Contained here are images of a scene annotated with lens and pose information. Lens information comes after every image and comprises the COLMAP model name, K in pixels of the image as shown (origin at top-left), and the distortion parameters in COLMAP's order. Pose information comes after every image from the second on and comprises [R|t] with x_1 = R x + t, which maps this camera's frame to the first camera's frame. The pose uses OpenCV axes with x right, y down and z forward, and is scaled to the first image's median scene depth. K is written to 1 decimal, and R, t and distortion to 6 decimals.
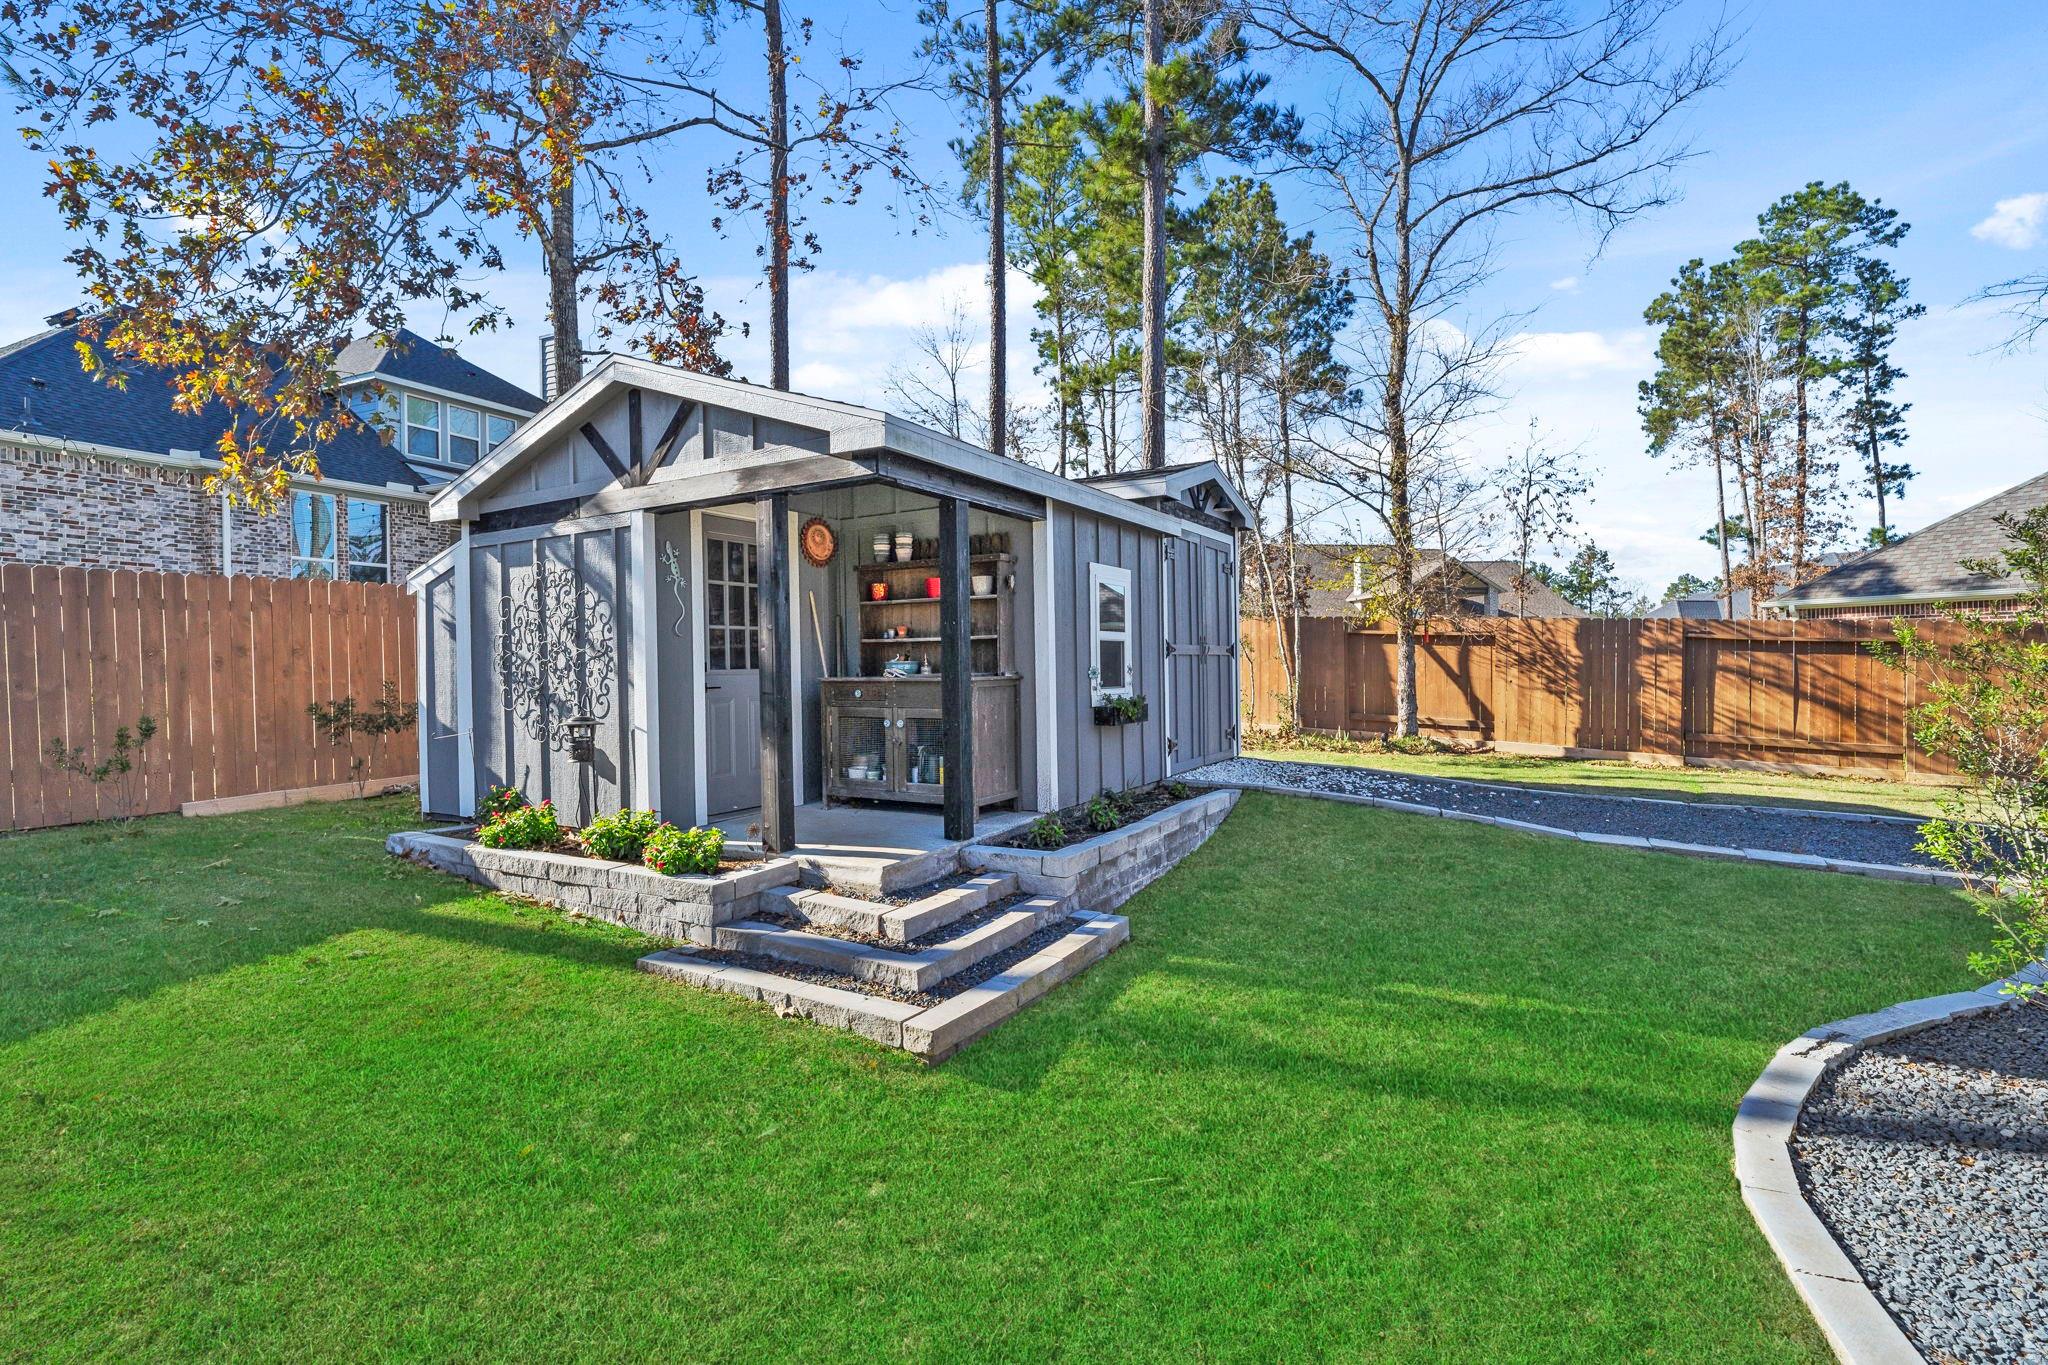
lens RADIAL K [[976.1, 0, 1006.2], [0, 976.1, 667.8], [0, 0, 1]] dist [0.005572, 0.000195]
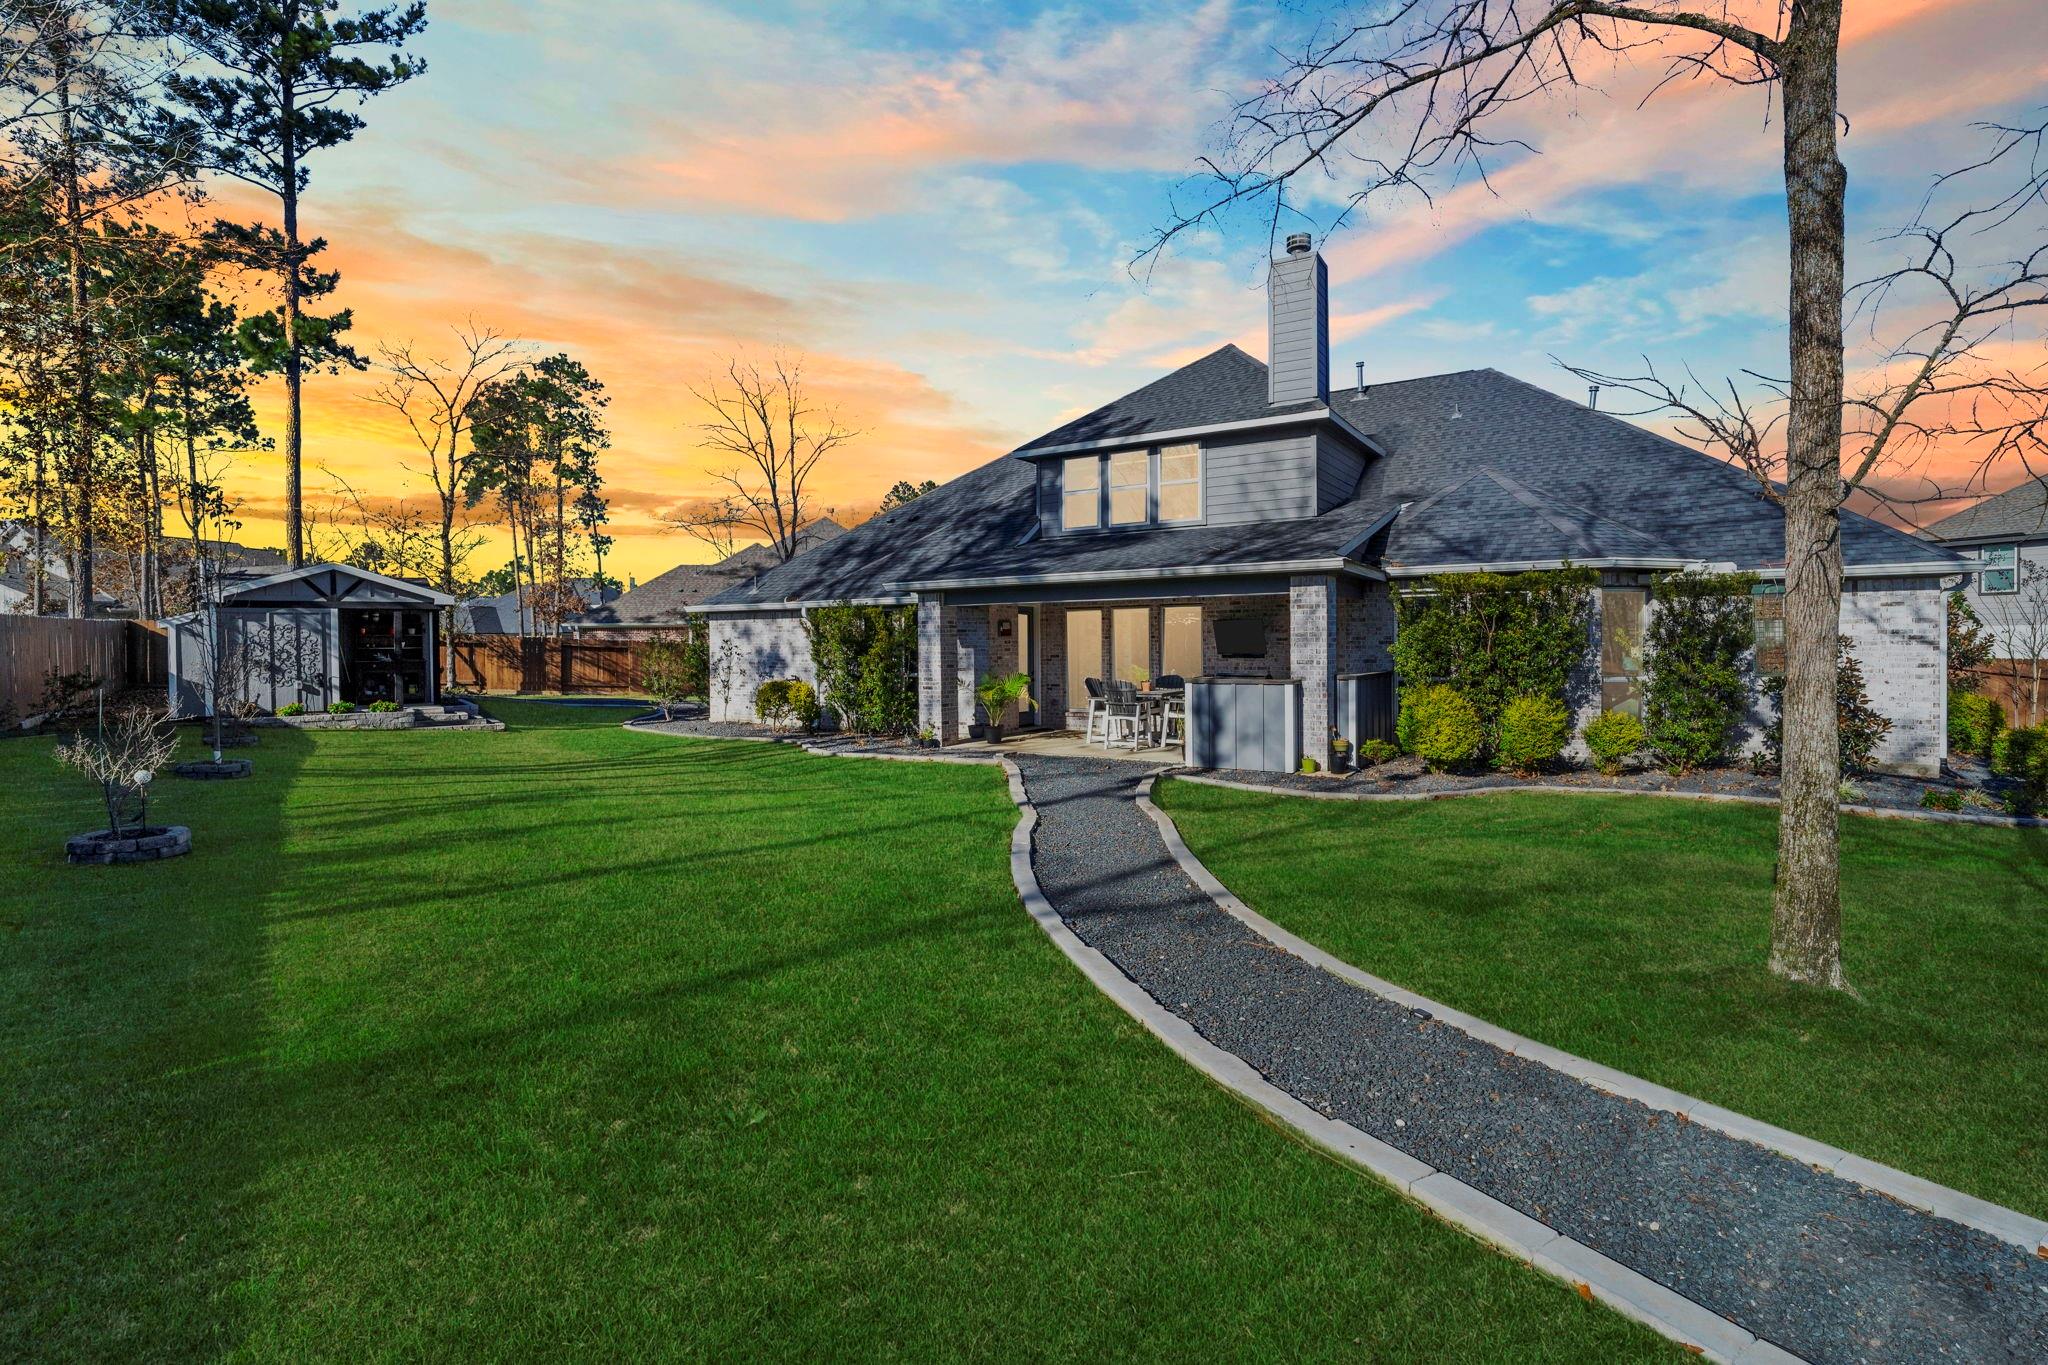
lens RADIAL K [[976.1, 0, 1033.2], [0, 976.1, 668.6], [0, 0, 1]] dist [0.005572, 0.000195]
pose [[0.394326, -0.011512, 0.918898, -1.117697], [-0.001533, 0.999912, 0.013185, -0.005595], [-0.918969, -0.006608, 0.394274, -1.095804]]
